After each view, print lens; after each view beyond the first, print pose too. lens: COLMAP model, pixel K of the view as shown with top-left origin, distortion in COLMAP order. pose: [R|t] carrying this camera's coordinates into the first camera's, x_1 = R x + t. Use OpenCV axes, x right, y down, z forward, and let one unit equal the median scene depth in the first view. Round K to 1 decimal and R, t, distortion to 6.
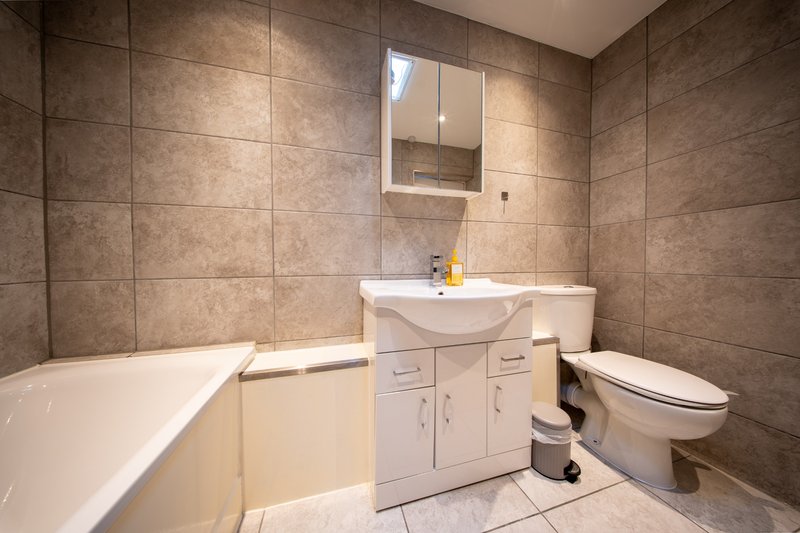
lens RADIAL K [[231.4, 0, 396.2], [0, 231.4, 267.4], [0, 0, 1]] dist [0.001641, -0.002561]
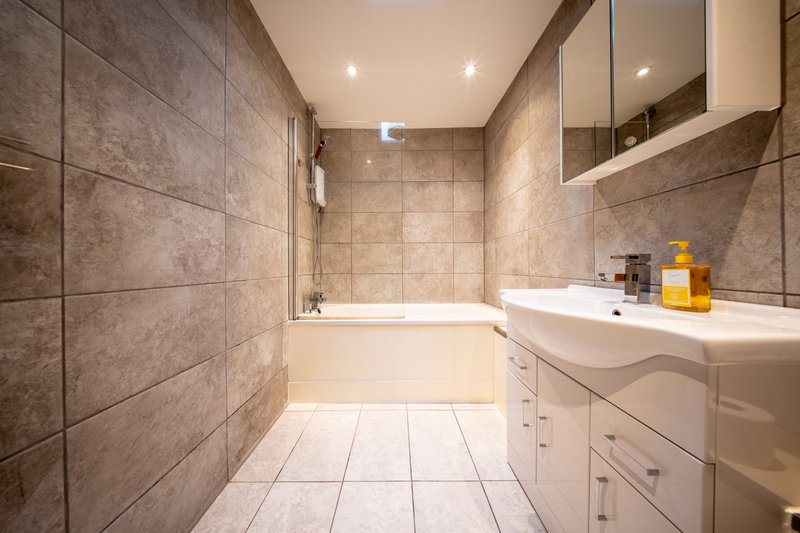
lens RADIAL K [[231.4, 0, 396.2], [0, 231.4, 267.4], [0, 0, 1]] dist [0.001641, -0.002561]
pose [[-0.275728, 0.004599, -0.961225, 1.040082], [-0.018683, 0.999774, 0.010143, -0.011796], [0.961054, 0.020756, -0.275580, 0.588395]]
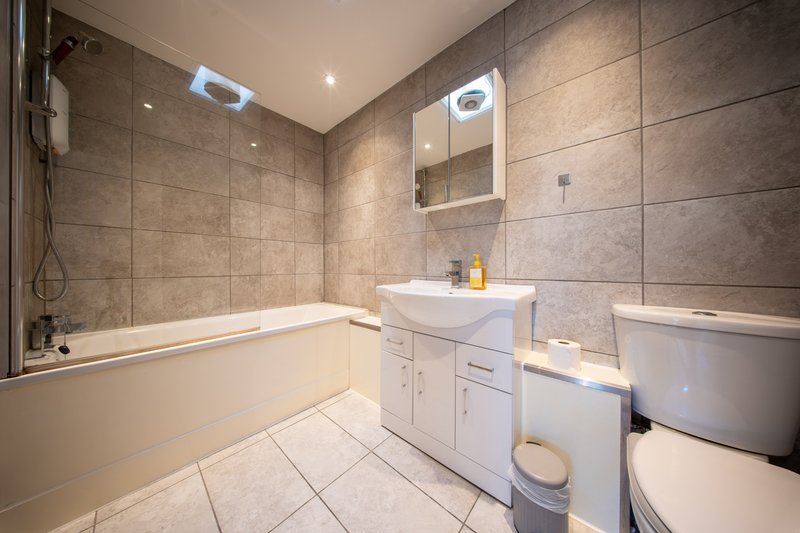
lens RADIAL K [[231.4, 0, 396.2], [0, 231.4, 267.4], [0, 0, 1]] dist [0.001641, -0.002561]
pose [[0.540981, 0.002358, -0.841032, 1.029339], [-0.019510, 0.999762, -0.009746, -0.002409], [0.840809, 0.021681, 0.540898, 0.166740]]
